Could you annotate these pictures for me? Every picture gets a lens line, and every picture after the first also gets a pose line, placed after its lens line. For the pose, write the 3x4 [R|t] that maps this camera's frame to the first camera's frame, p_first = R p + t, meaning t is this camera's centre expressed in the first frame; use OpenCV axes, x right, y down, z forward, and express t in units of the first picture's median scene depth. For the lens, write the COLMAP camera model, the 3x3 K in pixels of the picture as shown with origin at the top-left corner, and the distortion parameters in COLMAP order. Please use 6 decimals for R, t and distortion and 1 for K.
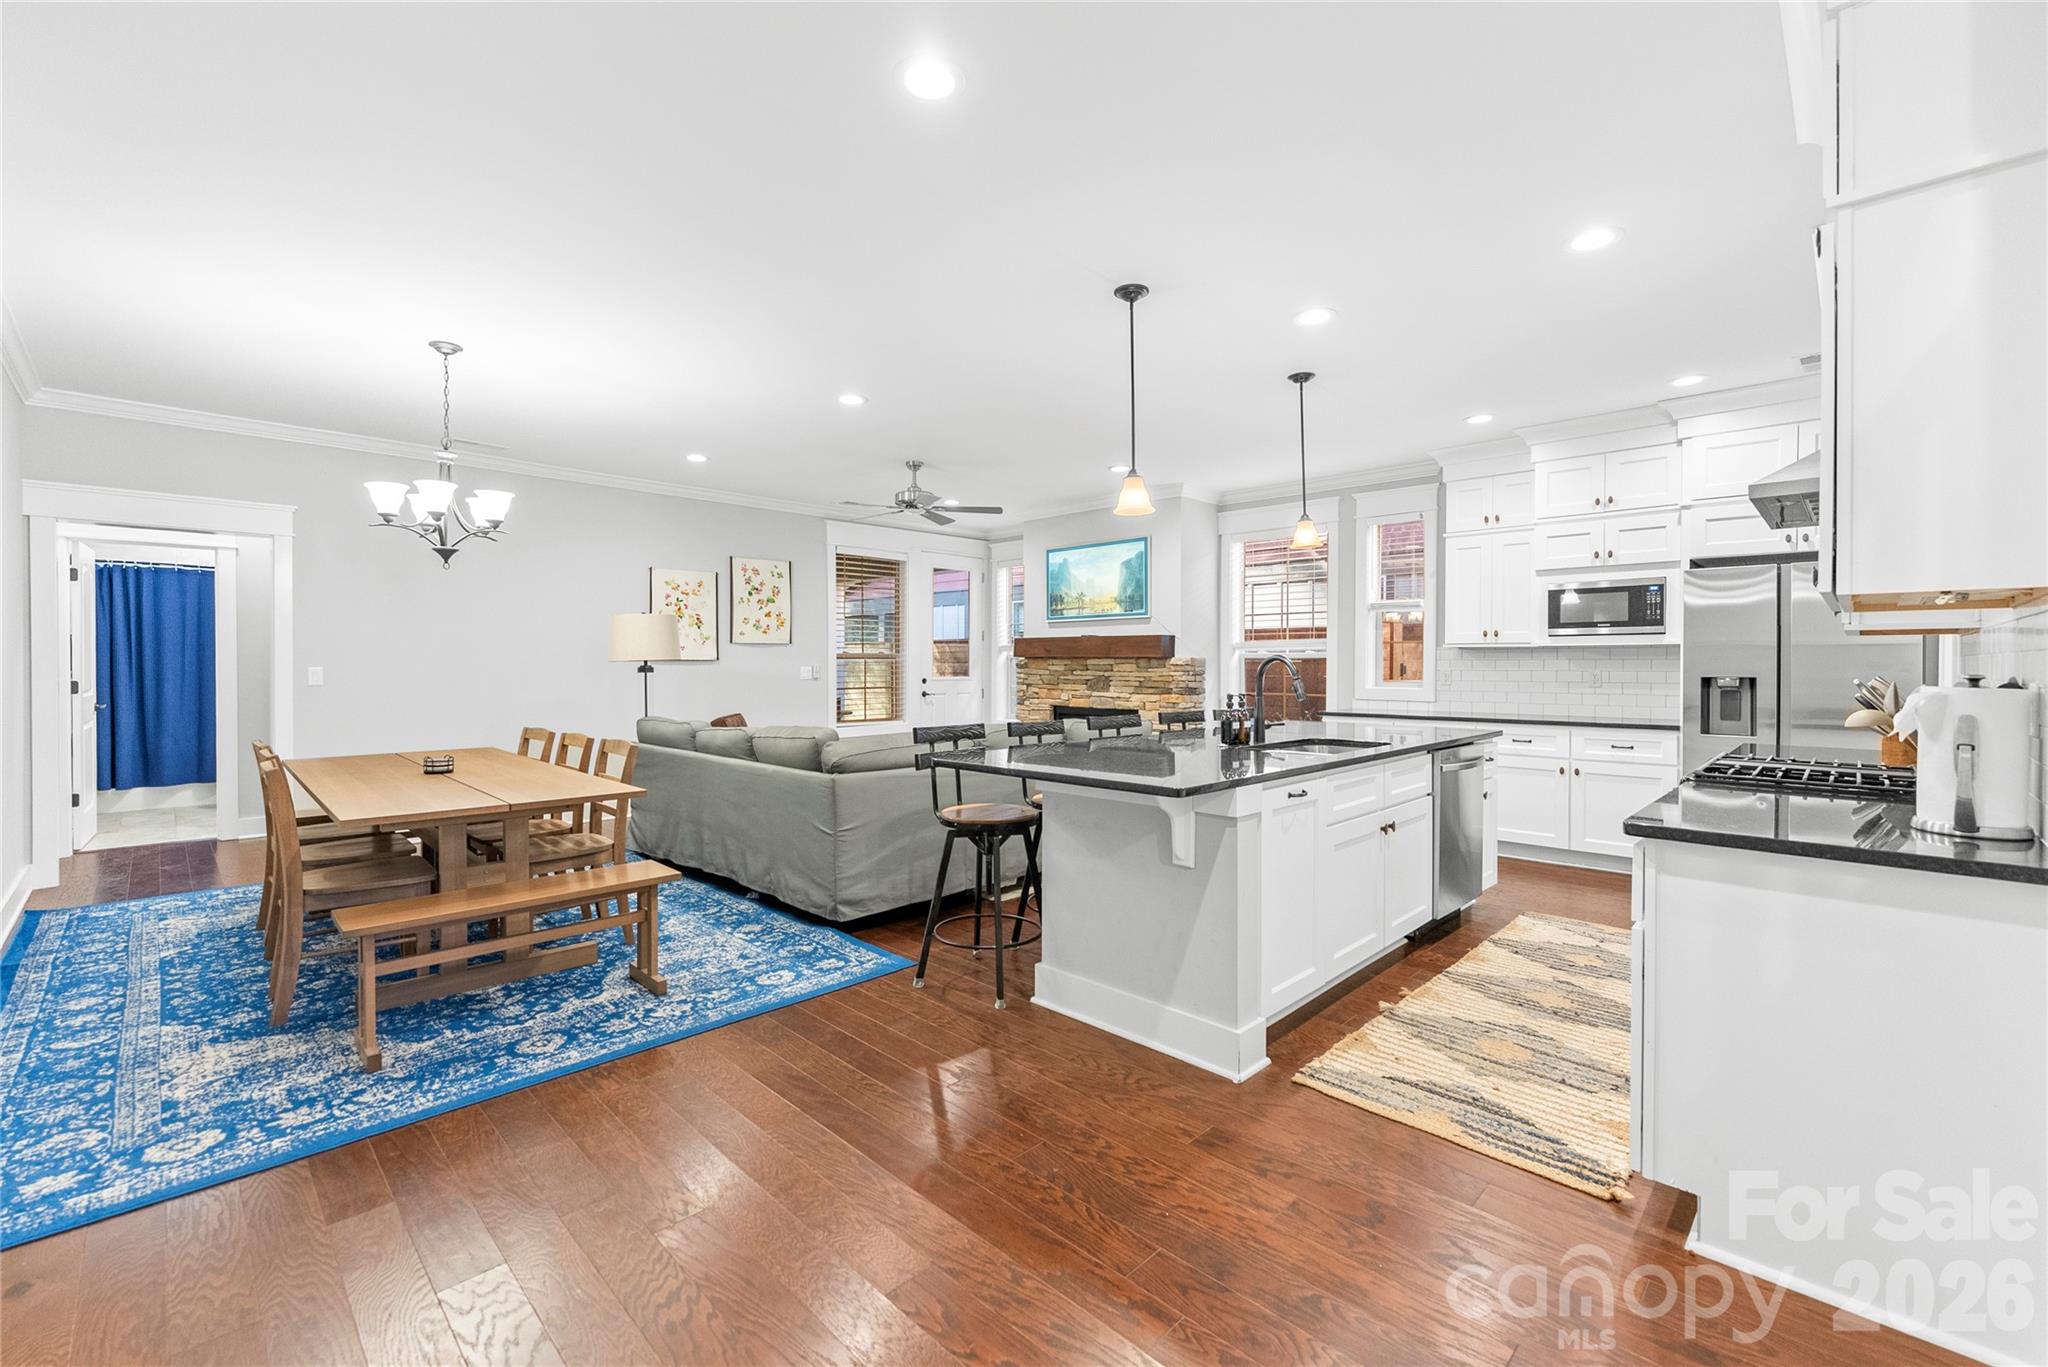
lens RADIAL K [[857.7, 0, 1024.5], [0, 857.7, 671.0], [0, 0, 1]] dist [-0.000963, -0.000565]
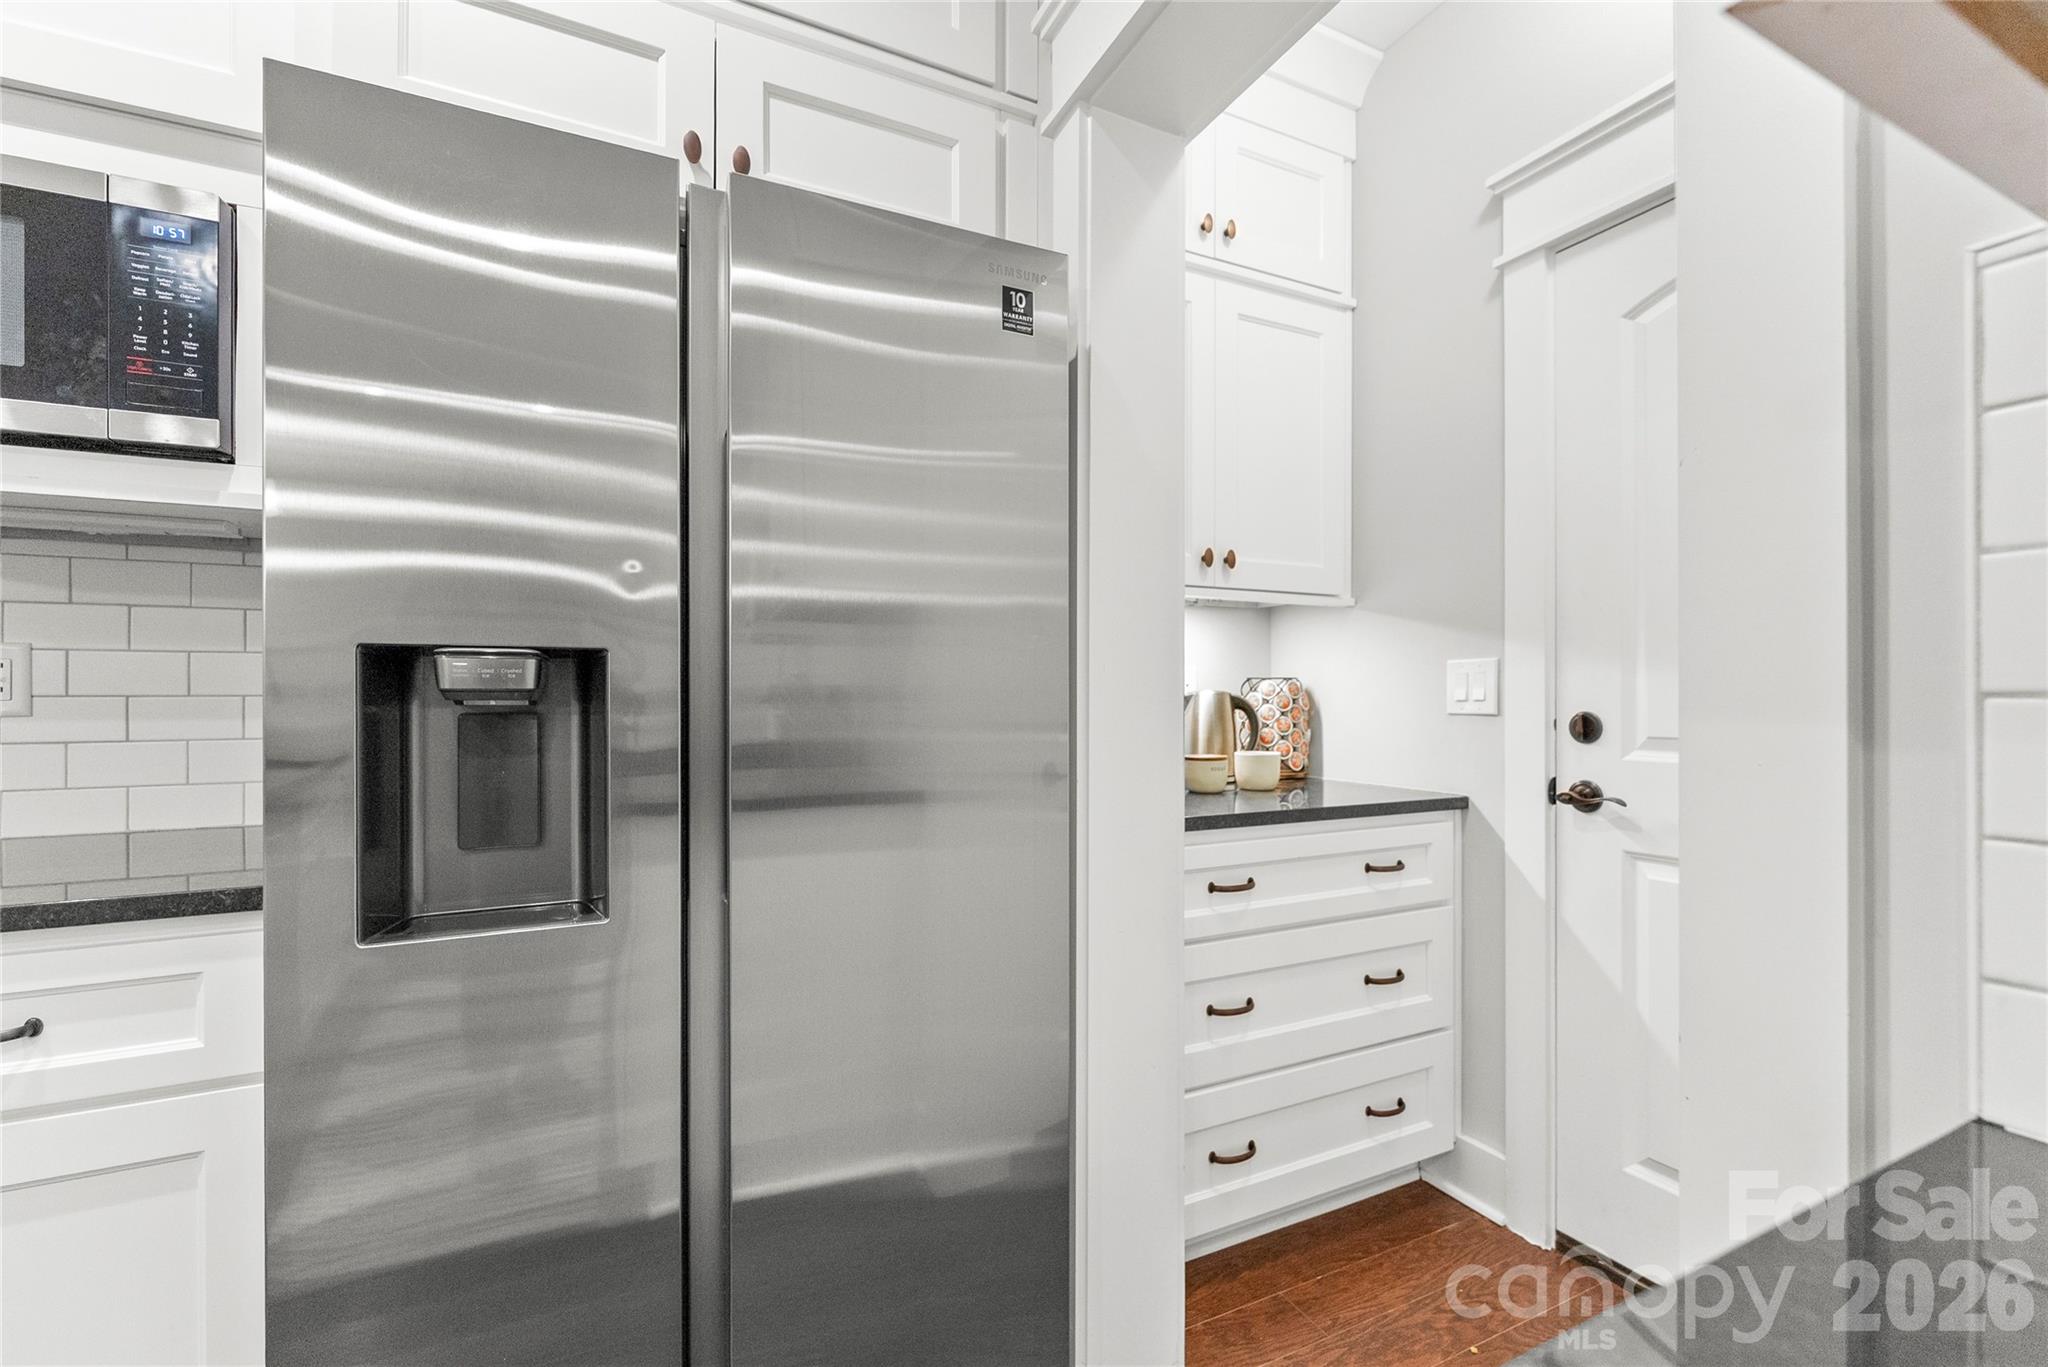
lens RADIAL K [[857.7, 0, 1029.9], [0, 857.7, 688.9], [0, 0, 1]] dist [-0.000963, -0.000565]
pose [[0.335585, 0.008283, 0.941974, 0.511760], [0.005720, 0.999925, -0.010830, 0.015625], [-0.941993, 0.009022, 0.335512, 0.616673]]
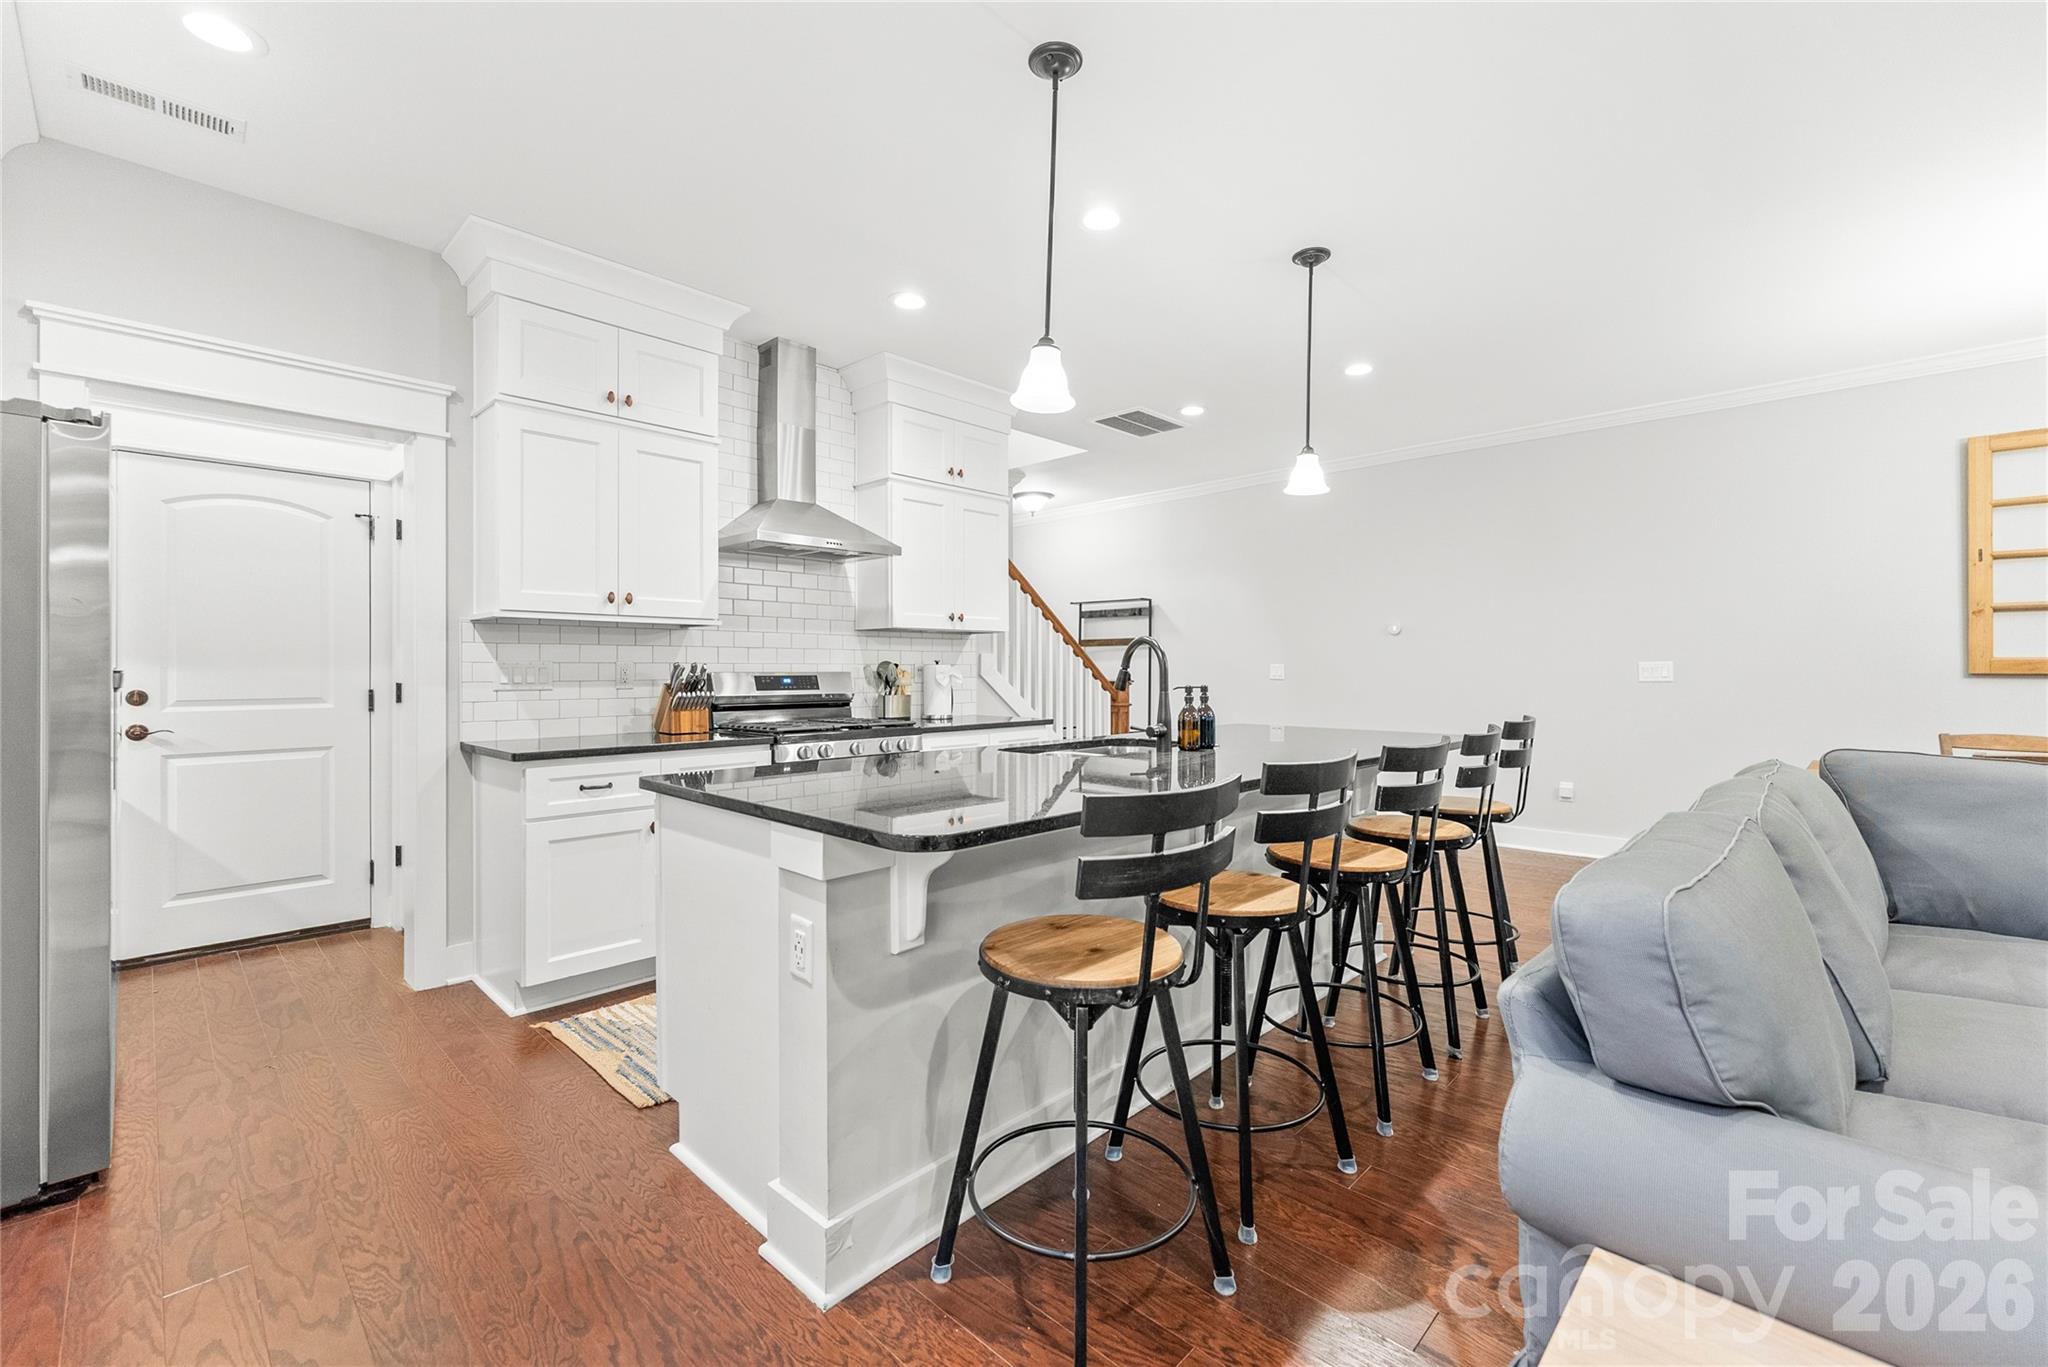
lens RADIAL K [[857.7, 0, 1020.7], [0, 857.7, 673.3], [0, 0, 1]] dist [-0.000963, -0.000565]
pose [[-0.999944, 0.000802, -0.010551, 0.260665], [0.000673, 0.999925, 0.012260, 0.003570], [0.010560, 0.012253, -0.999869, 1.116584]]
